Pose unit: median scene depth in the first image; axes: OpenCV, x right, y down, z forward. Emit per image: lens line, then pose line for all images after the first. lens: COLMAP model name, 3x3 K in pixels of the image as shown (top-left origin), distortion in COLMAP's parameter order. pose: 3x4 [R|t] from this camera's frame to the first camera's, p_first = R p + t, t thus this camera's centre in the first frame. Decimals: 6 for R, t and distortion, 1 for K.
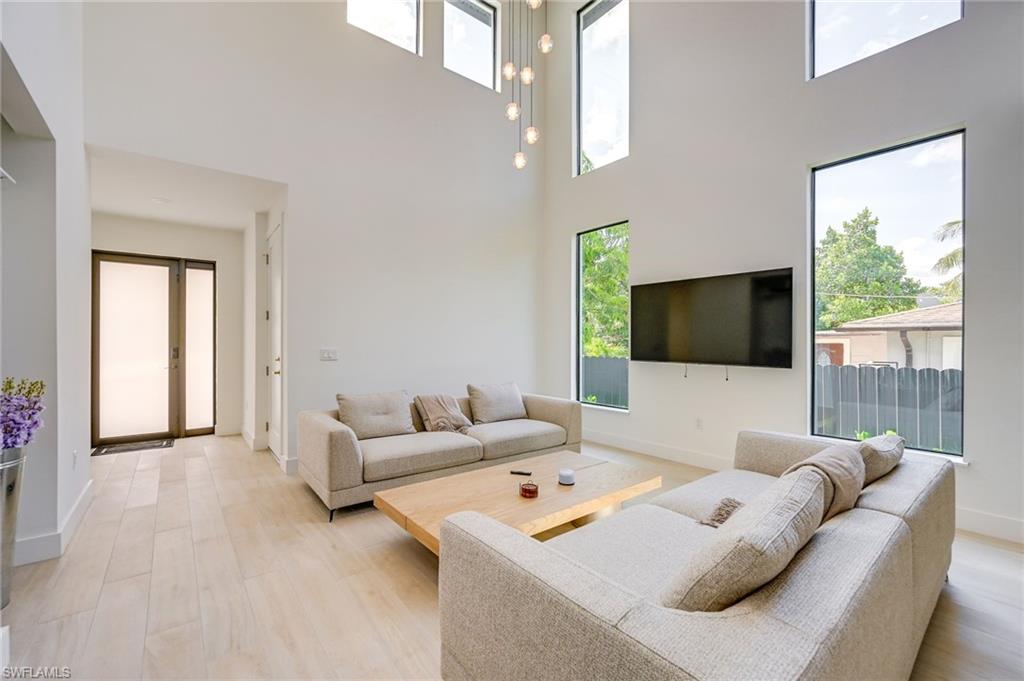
lens RADIAL K [[424.2, 0, 504.4], [0, 424.2, 340.3], [0, 0, 1]] dist [-0.000970, 0.000091]
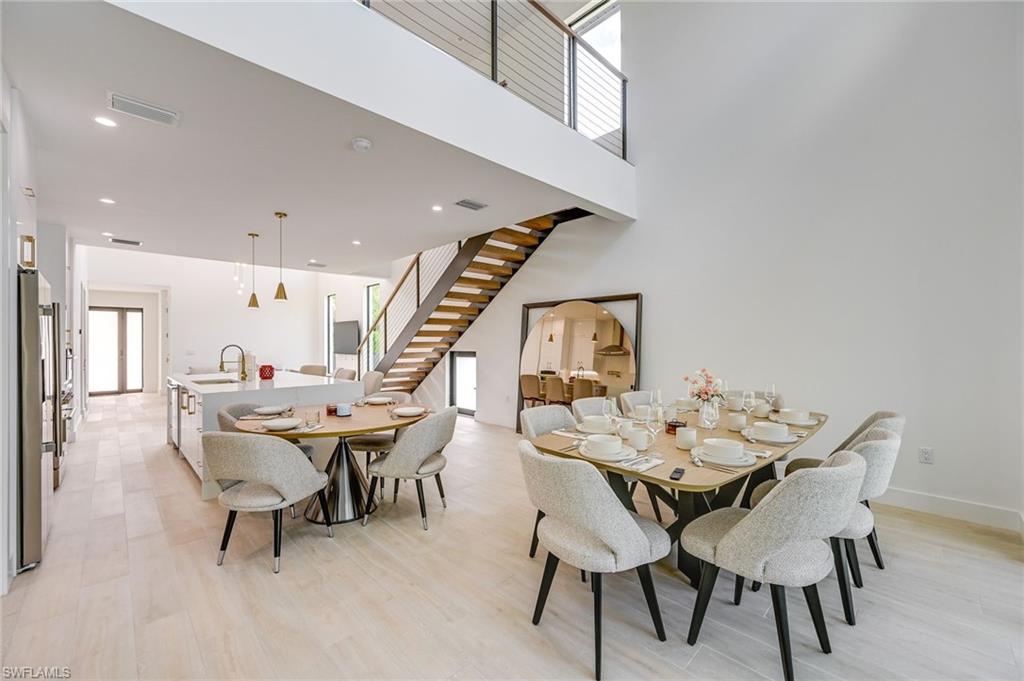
lens RADIAL K [[407.9, 0, 515.8], [0, 407.9, 343.8], [0, 0, 1]] dist [0.000719, -0.000260]
pose [[0.992699, -0.003239, 0.120574, 0.906271], [0.003361, 0.999994, -0.000806, -0.006992], [-0.120571, 0.001205, 0.992704, -1.224027]]
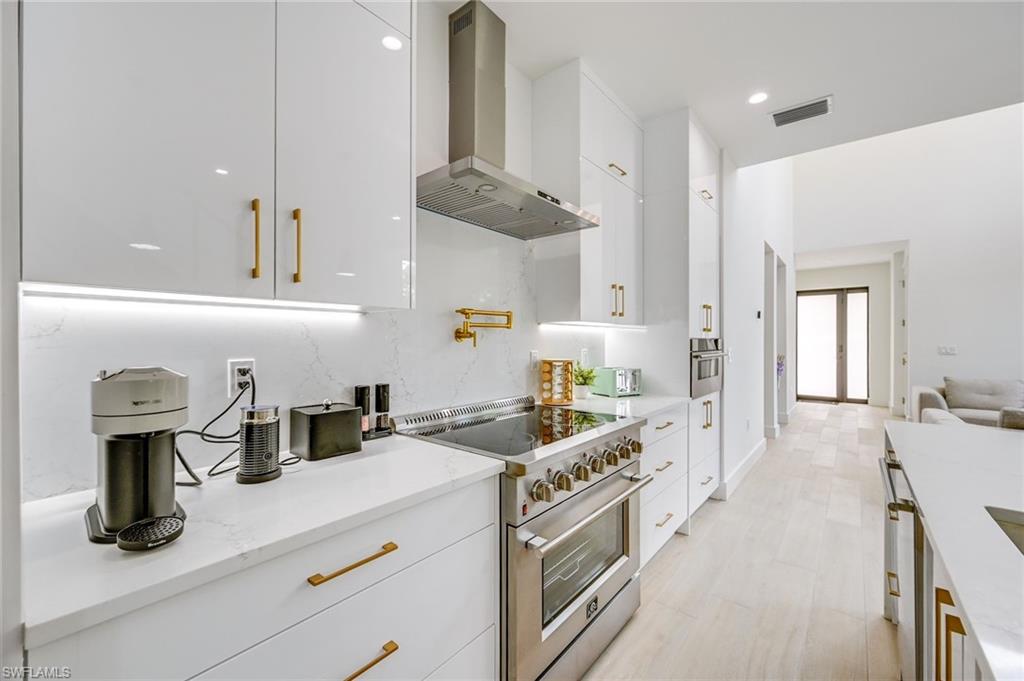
lens RADIAL K [[407.9, 0, 509.7], [0, 407.9, 334.7], [0, 0, 1]] dist [0.000719, -0.000260]
pose [[0.206003, -0.008490, -0.978514, 0.455818], [-0.008551, 0.999909, -0.010476, 0.005552], [0.978514, 0.010525, 0.205912, -0.517285]]
